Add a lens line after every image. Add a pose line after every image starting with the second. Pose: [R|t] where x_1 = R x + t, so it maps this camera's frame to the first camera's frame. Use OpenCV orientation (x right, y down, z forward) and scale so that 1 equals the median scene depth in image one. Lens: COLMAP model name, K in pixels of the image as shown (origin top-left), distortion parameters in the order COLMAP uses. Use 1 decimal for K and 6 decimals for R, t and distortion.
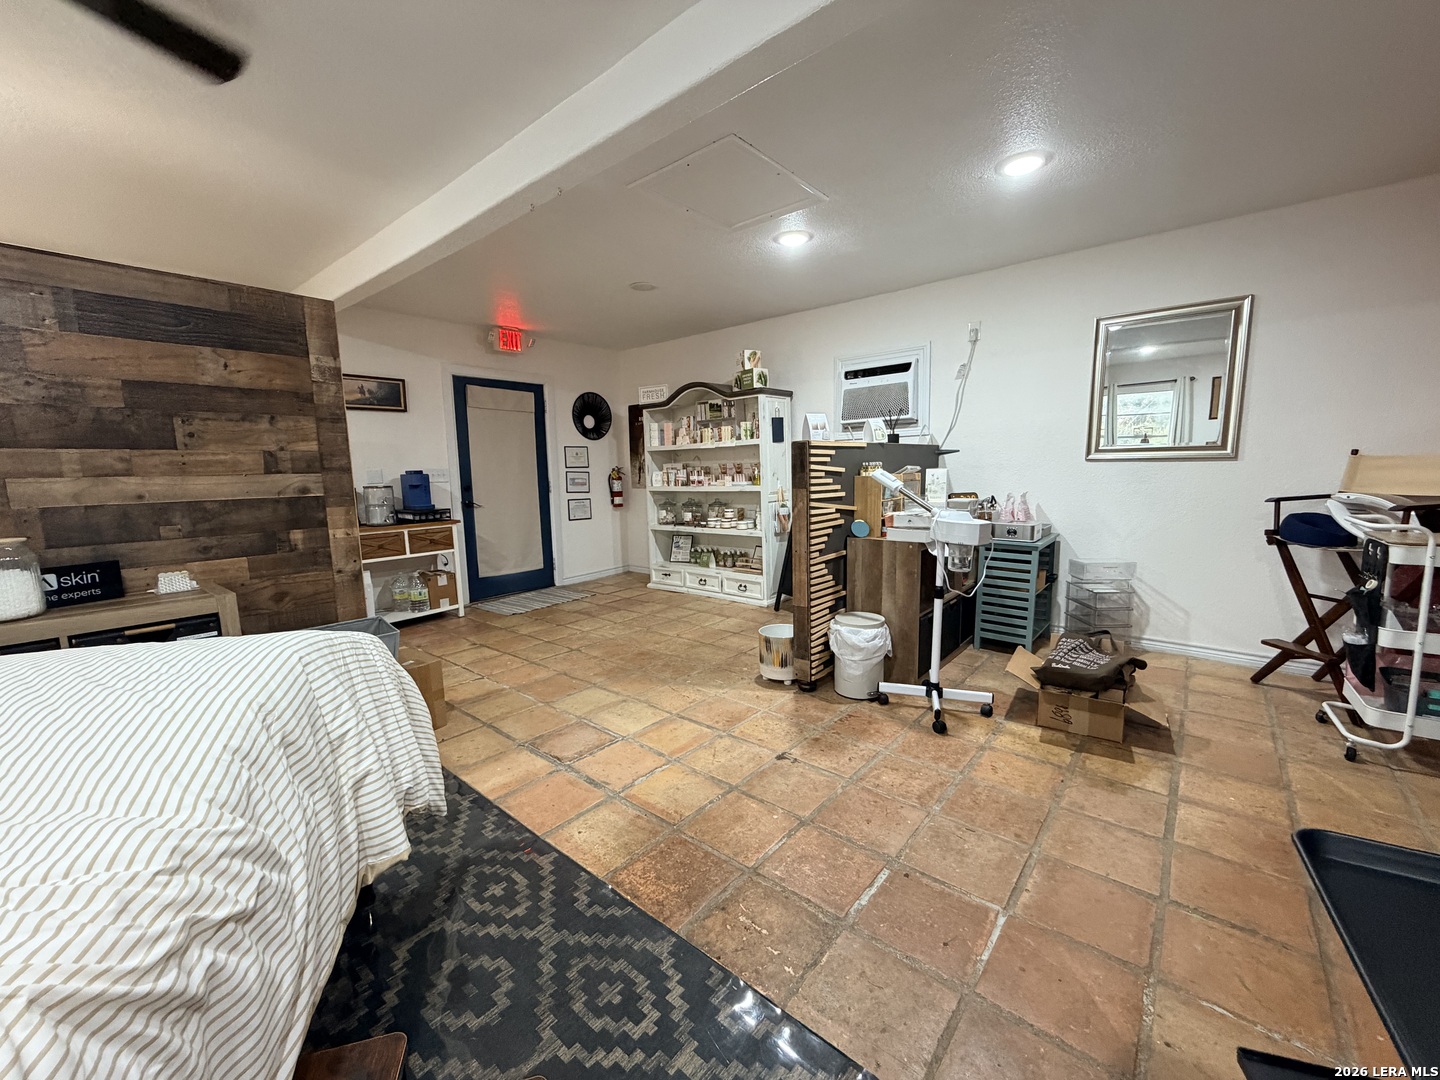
lens RADIAL K [[581.4, 0, 720.0], [0, 581.4, 540.0], [0, 0, 1]] dist [0.002612, -0.000218]
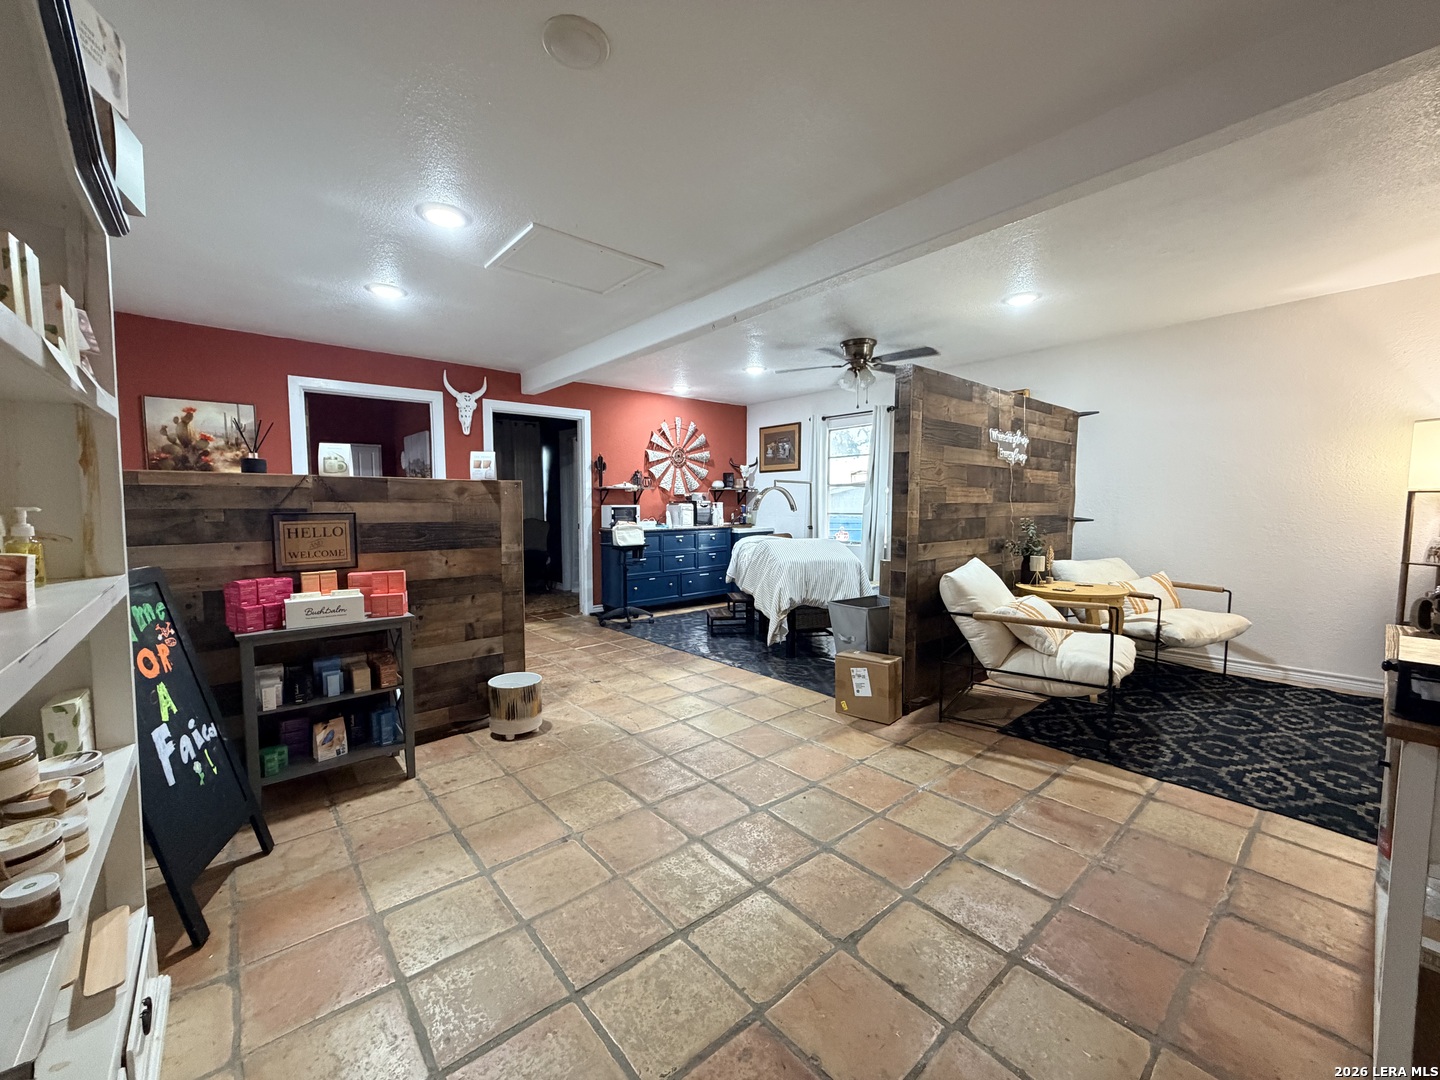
lens RADIAL K [[581.4, 0, 720.0], [0, 581.4, 540.0], [0, 0, 1]] dist [0.002612, -0.000218]
pose [[-0.988545, 0.011102, 0.150517, -0.538898], [0.039332, 0.981780, 0.185906, -0.336886], [-0.145710, 0.189697, -0.970971, 2.734731]]
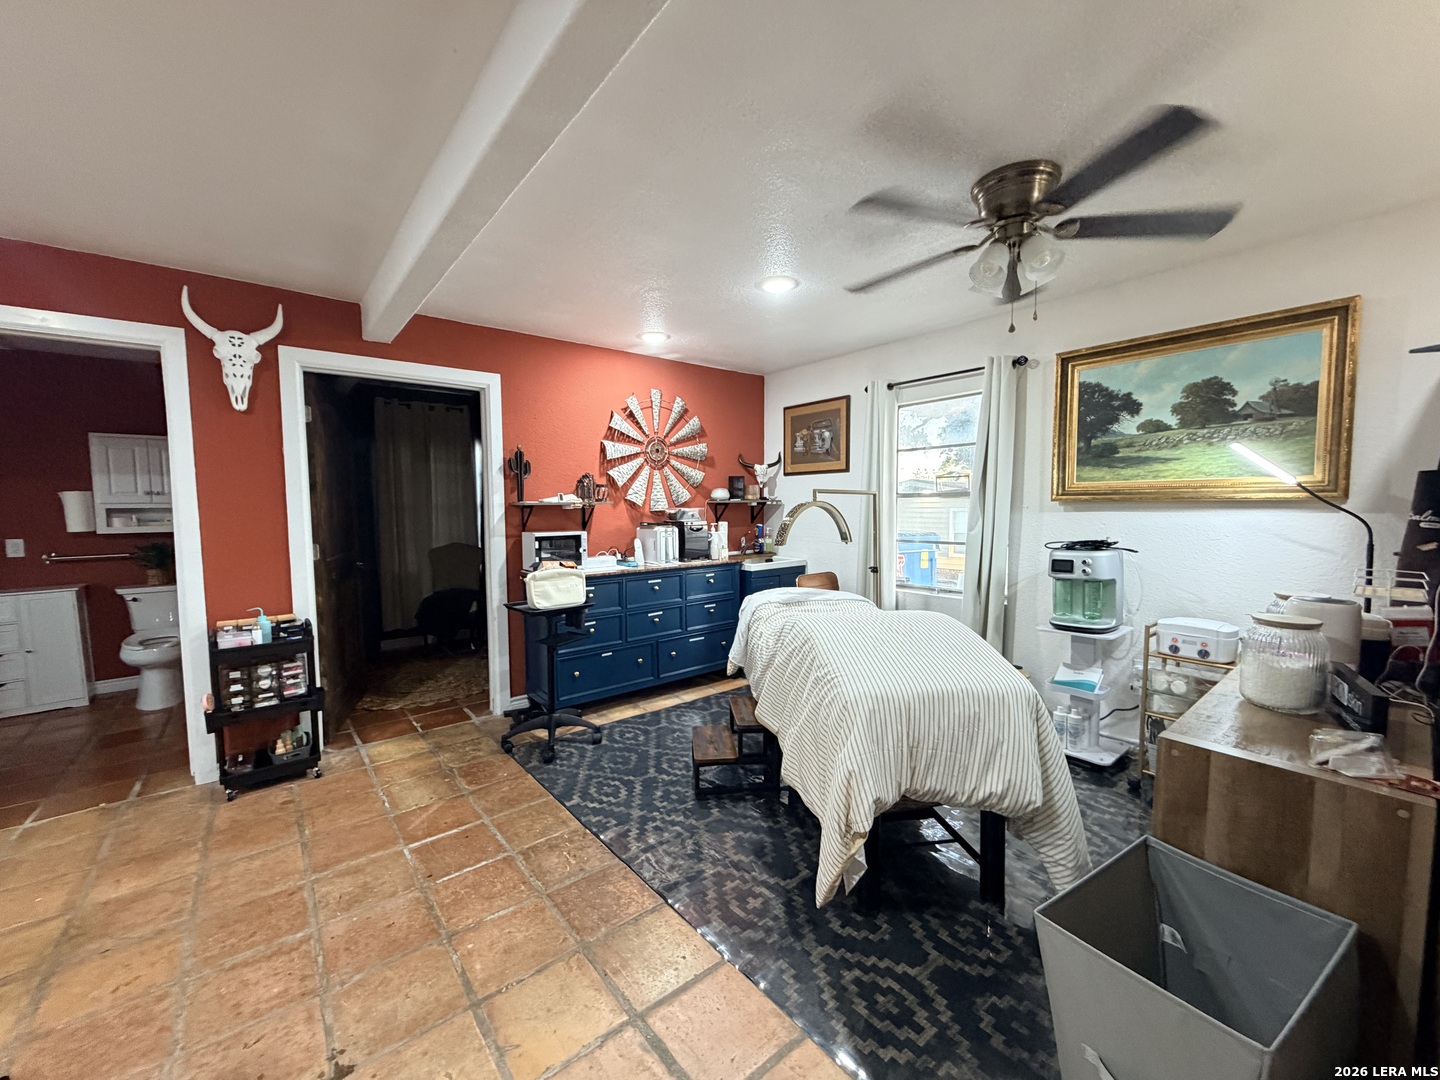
lens RADIAL K [[581.4, 0, 720.0], [0, 581.4, 540.0], [0, 0, 1]] dist [0.002612, -0.000218]
pose [[-0.983188, 0.015409, 0.181943, -0.419639], [0.049200, 0.981936, 0.182707, -0.258197], [-0.175841, 0.188587, -0.966186, 1.555618]]
